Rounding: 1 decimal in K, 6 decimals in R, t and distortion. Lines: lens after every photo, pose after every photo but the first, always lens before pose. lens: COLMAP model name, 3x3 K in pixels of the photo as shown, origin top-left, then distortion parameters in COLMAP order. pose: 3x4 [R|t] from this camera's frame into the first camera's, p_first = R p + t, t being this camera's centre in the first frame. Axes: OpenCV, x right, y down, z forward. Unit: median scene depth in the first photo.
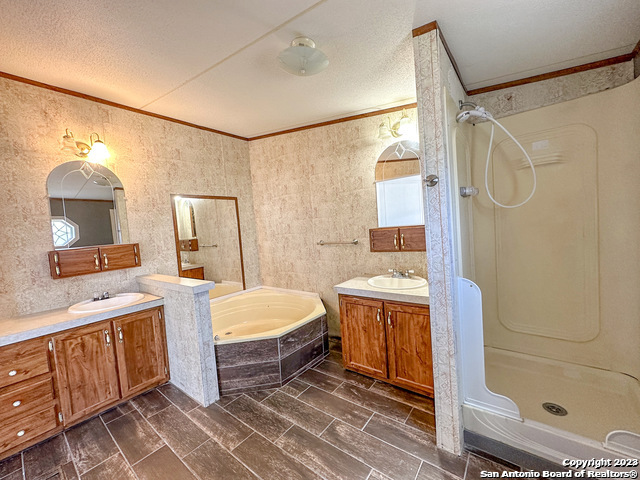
lens RADIAL K [[254.8, 0, 319.7], [0, 254.8, 240.4], [0, 0, 1]] dist [-0.001269, 0.000120]
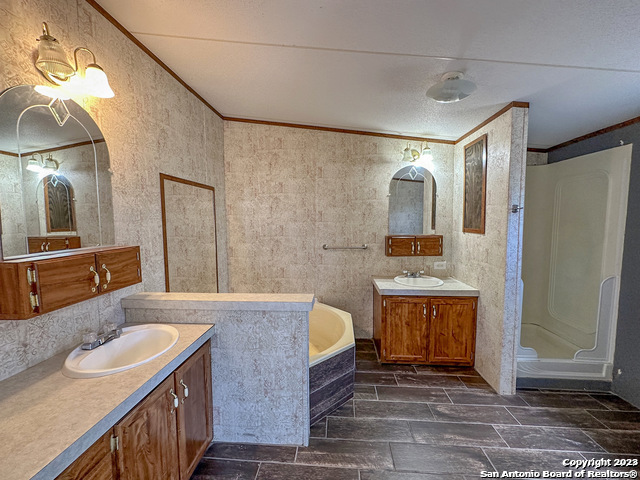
lens RADIAL K [[254.8, 0, 319.4], [0, 254.8, 240.6], [0, 0, 1]] dist [-0.001269, 0.000120]
pose [[0.829408, 0.025760, 0.558048, -0.728073], [-0.024776, 0.999650, -0.009321, -0.007360], [-0.558093, -0.006095, 0.829756, 0.236623]]
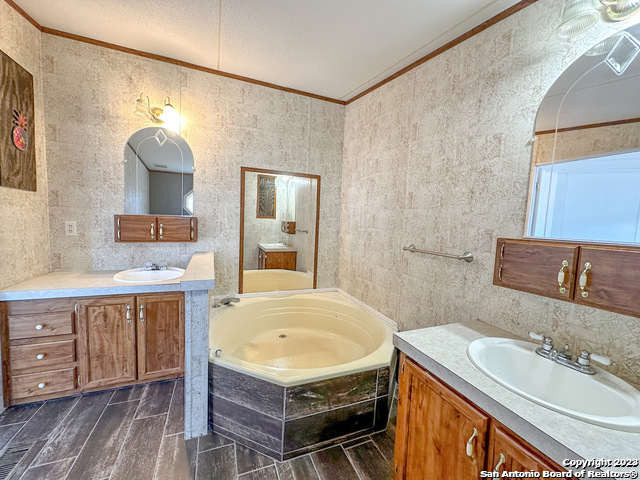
lens RADIAL K [[254.8, 0, 319.8], [0, 254.8, 240.0], [0, 0, 1]] dist [-0.001269, 0.000120]
pose [[0.865118, 0.147967, -0.479246, 0.140104], [-0.133096, 0.988964, 0.065083, -0.028020], [0.483587, 0.007481, 0.875264, 0.426417]]
